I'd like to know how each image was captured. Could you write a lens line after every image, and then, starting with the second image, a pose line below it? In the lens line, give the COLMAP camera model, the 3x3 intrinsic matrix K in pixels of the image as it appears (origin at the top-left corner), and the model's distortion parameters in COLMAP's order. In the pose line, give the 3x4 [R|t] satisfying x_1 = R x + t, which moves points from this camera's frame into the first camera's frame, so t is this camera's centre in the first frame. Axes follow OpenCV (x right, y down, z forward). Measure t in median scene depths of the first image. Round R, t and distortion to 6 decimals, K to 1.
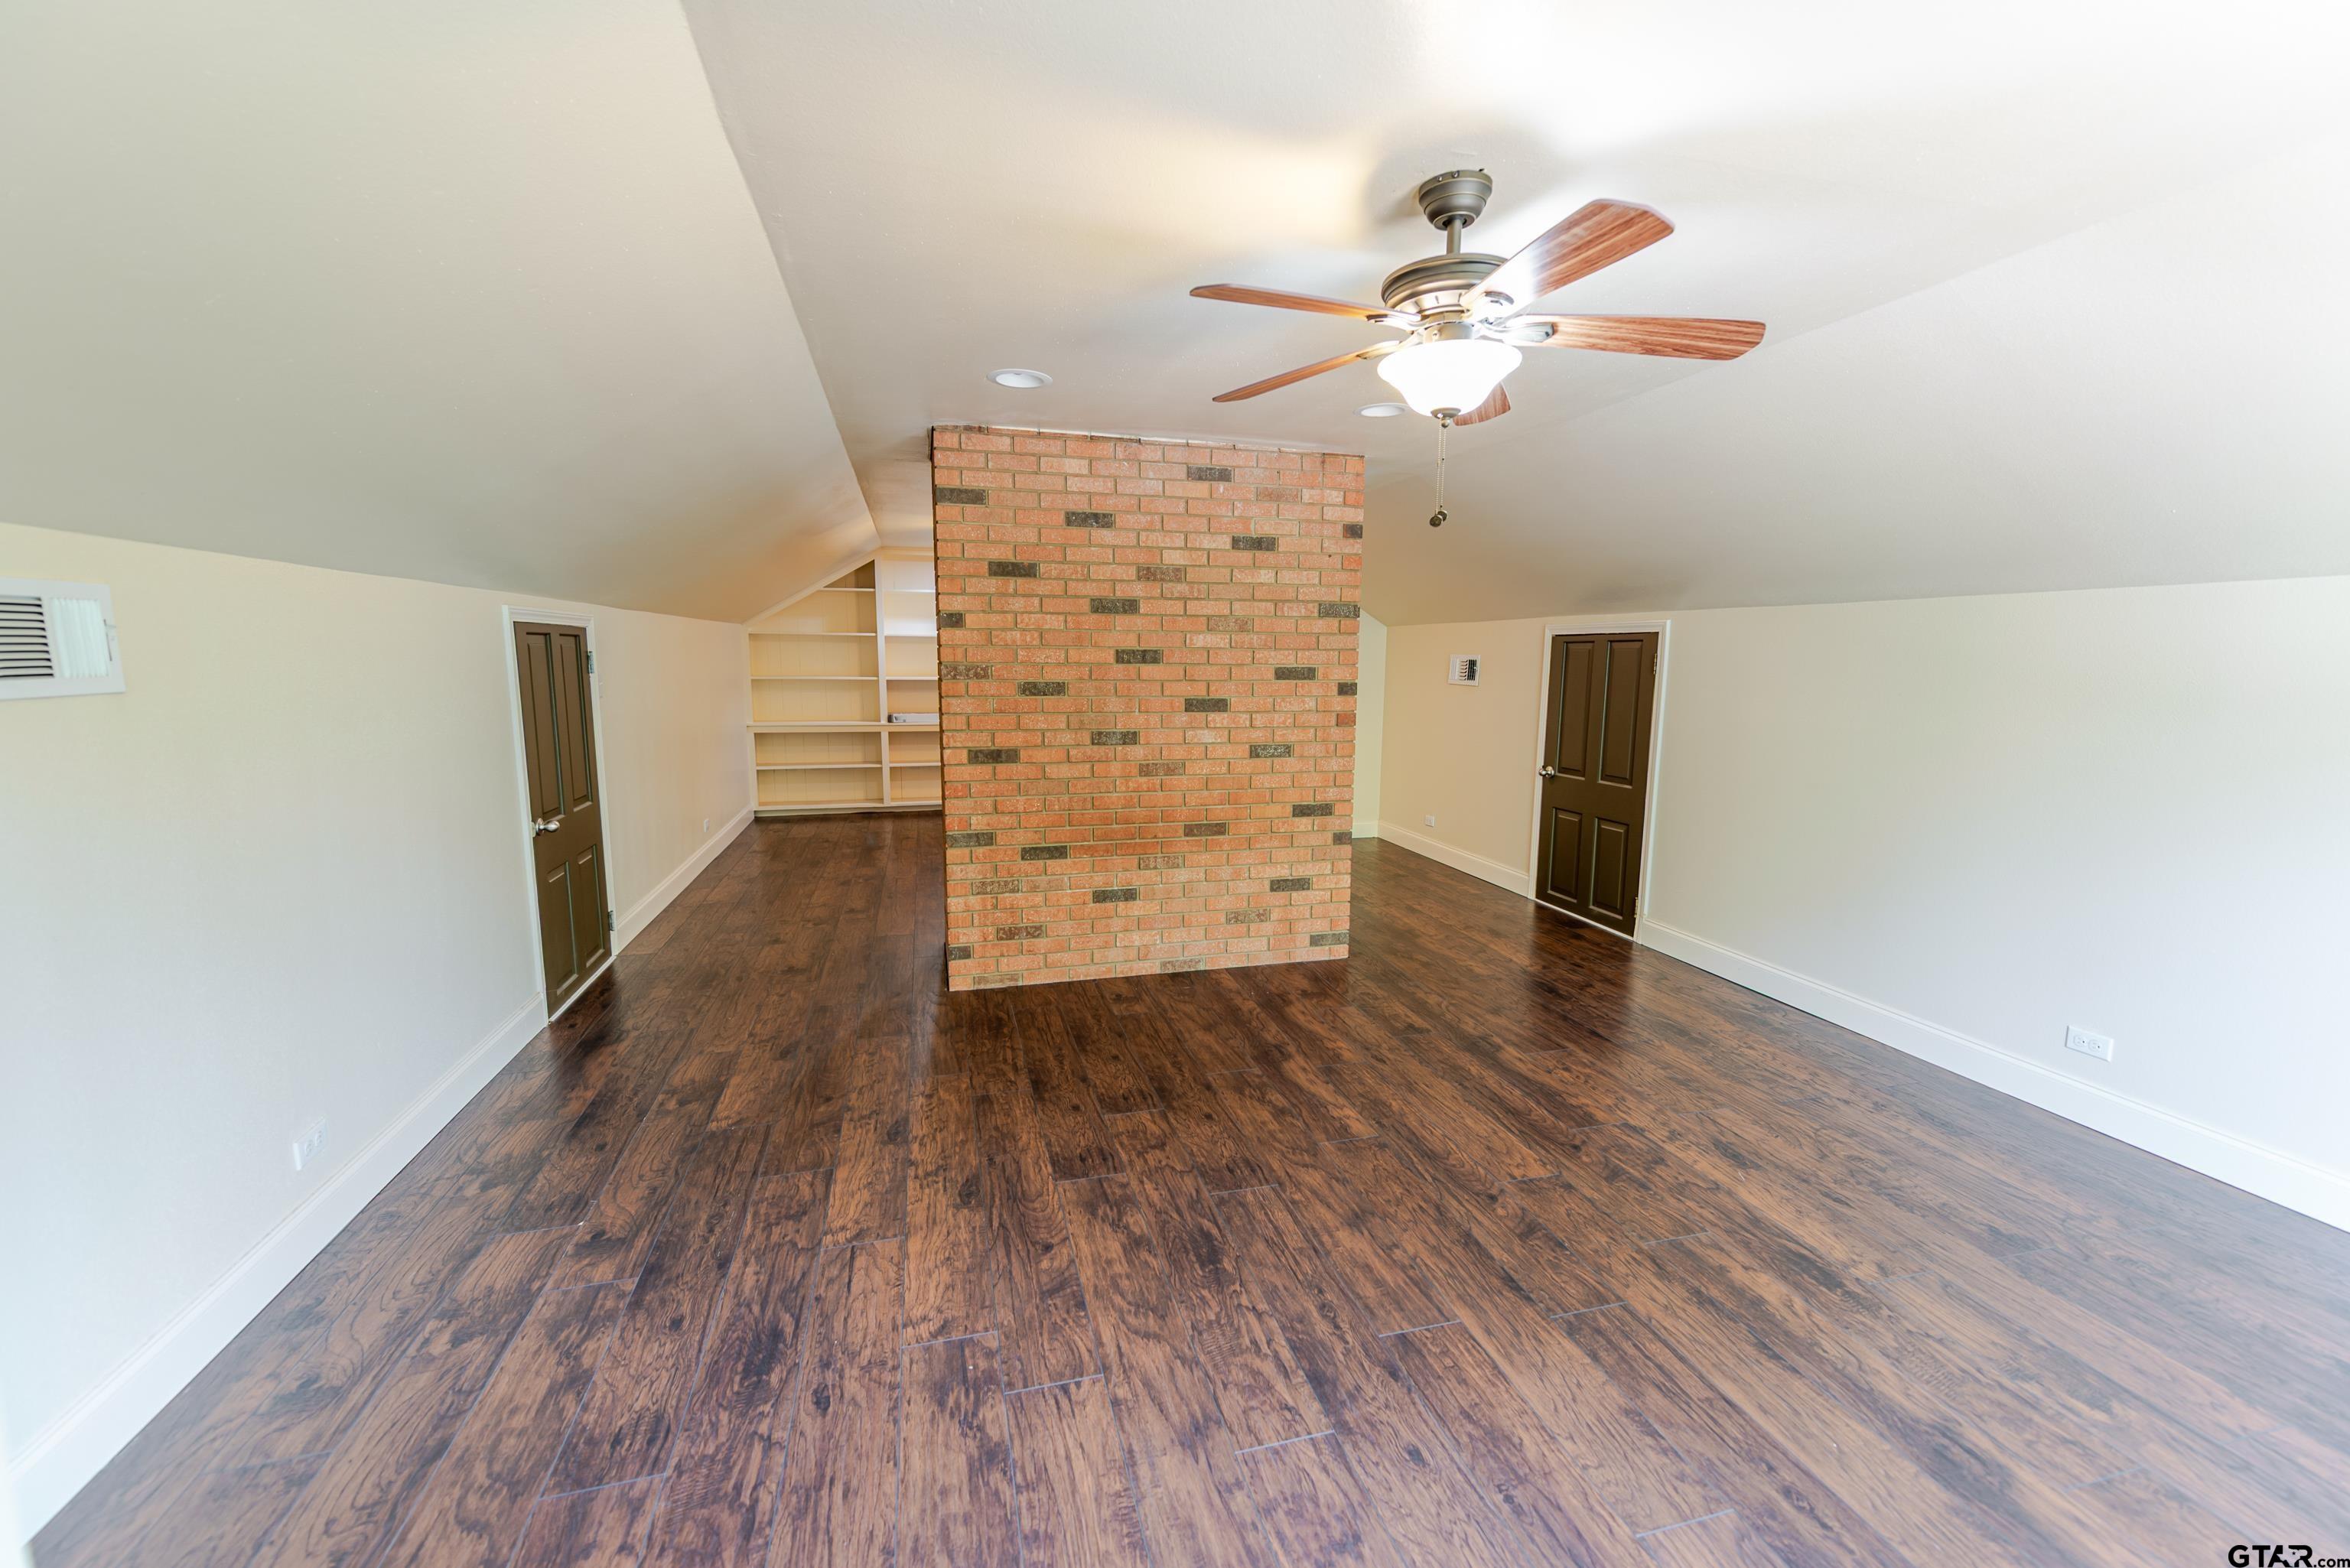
lens RADIAL K [[951.4, 0, 1175.4], [0, 951.4, 784.1], [0, 0, 1]] dist [0.011982, -0.000549]
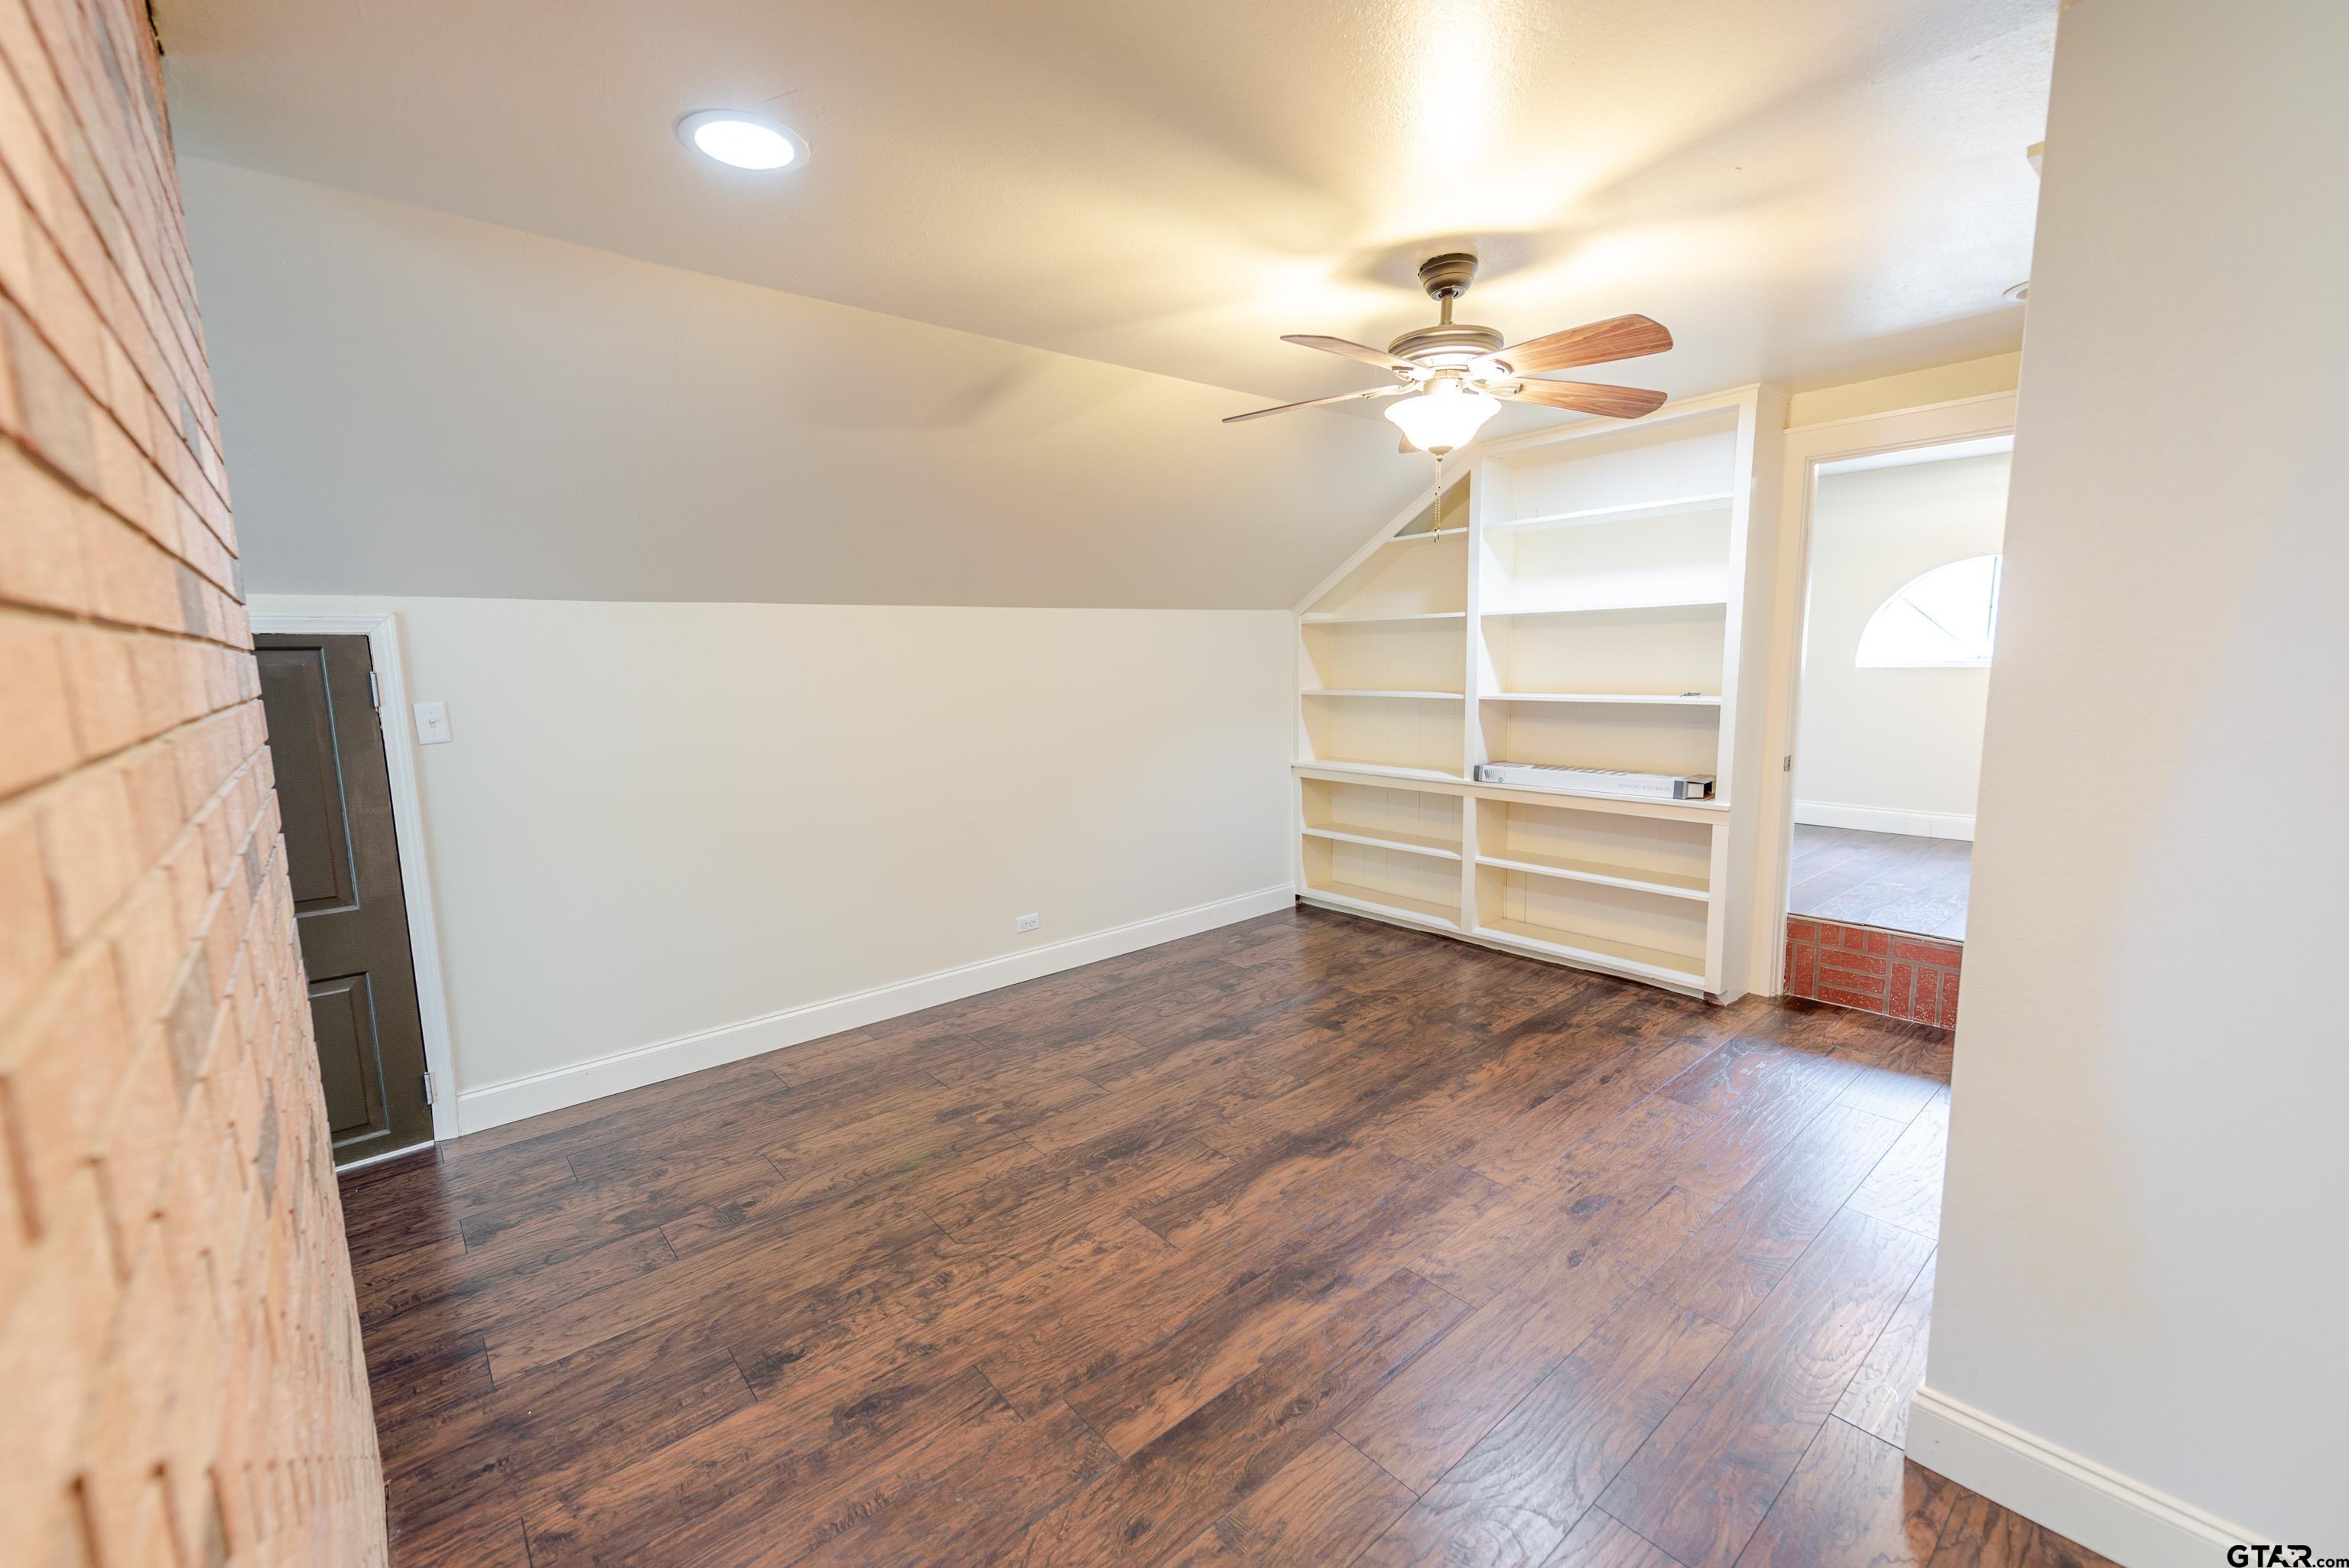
lens RADIAL K [[950.9, 0, 1171.5], [0, 950.9, 792.6], [0, 0, 1]] dist [0.011982, -0.000549]
pose [[0.427818, 0.112085, -0.896888, 0.102047], [-0.096596, 0.992268, 0.077929, -0.084484], [0.898688, 0.053296, 0.435337, 0.631196]]
